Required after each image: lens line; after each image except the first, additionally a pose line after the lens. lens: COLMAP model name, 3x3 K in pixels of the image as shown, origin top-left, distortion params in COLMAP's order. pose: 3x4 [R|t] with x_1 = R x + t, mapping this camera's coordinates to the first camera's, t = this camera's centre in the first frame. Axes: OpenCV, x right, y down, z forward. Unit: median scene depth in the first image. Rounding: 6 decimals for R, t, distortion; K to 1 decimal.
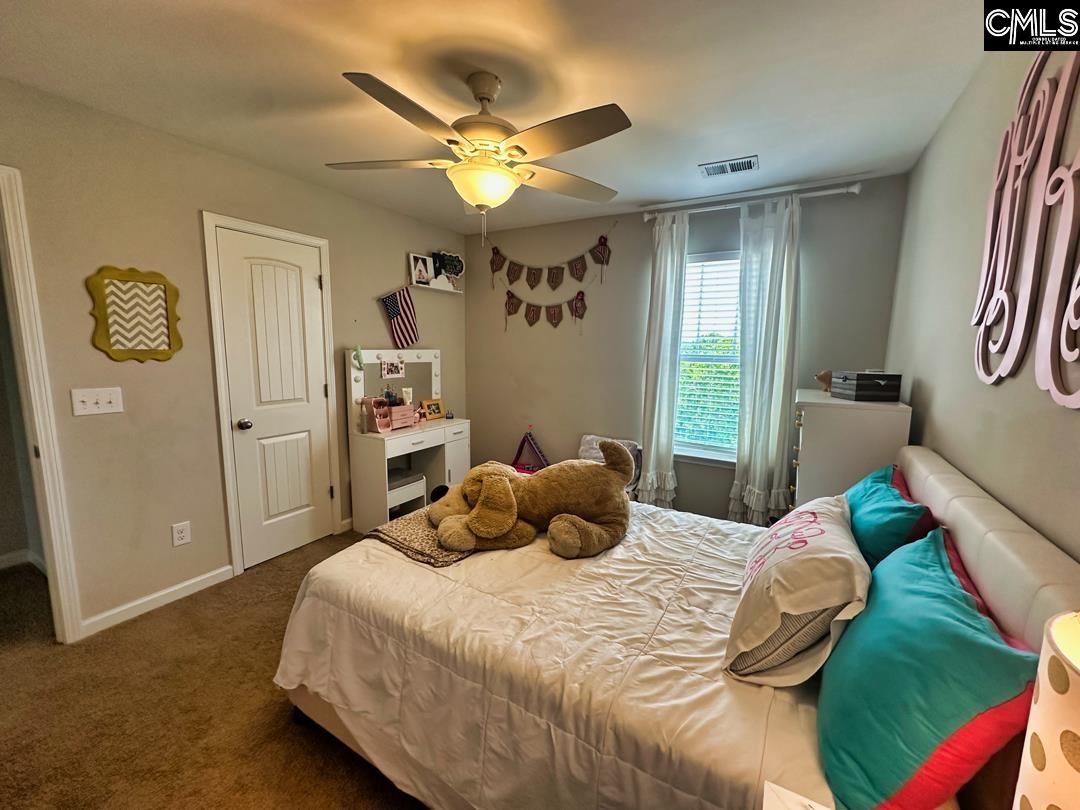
lens RADIAL K [[430.8, 0, 539.2], [0, 430.8, 406.6], [0, 0, 1]] dist [-0.000975, -0.000204]
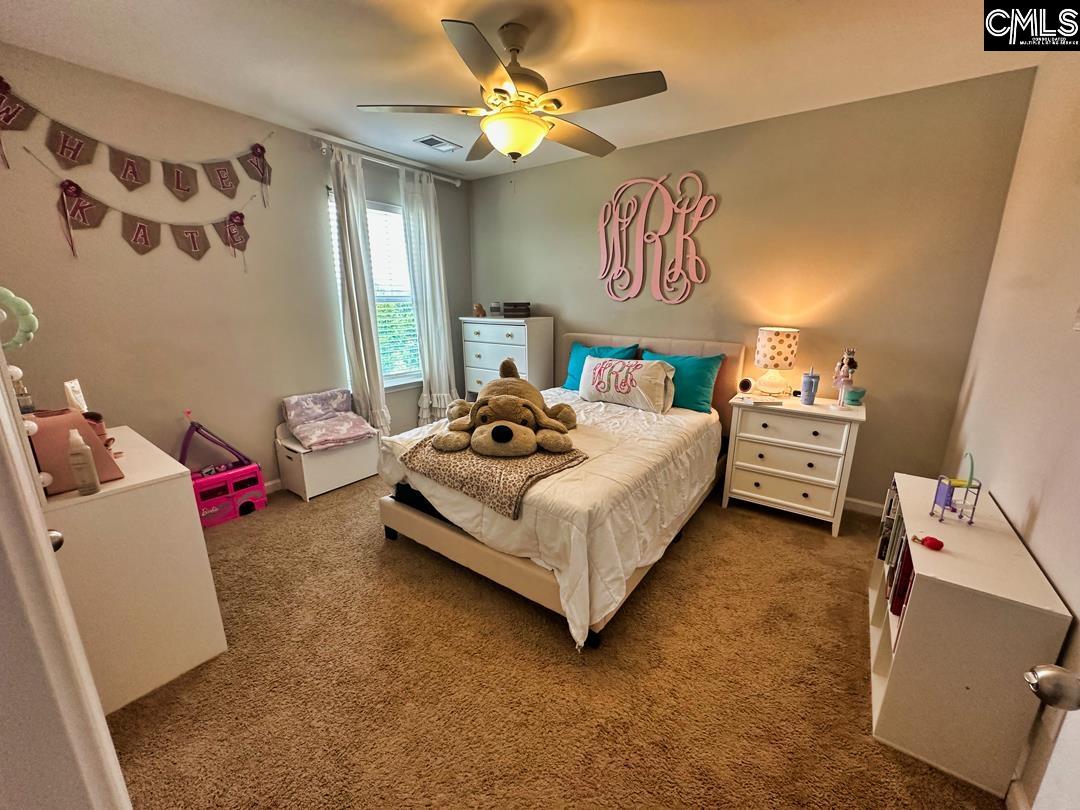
lens RADIAL K [[430.8, 0, 540.3], [0, 430.8, 405.5], [0, 0, 1]] dist [-0.000975, -0.000204]
pose [[0.094486, -0.261059, 0.960687, -0.650610], [0.140708, 0.958819, 0.246713, -0.056549], [-0.985532, 0.111866, 0.127328, 0.420402]]
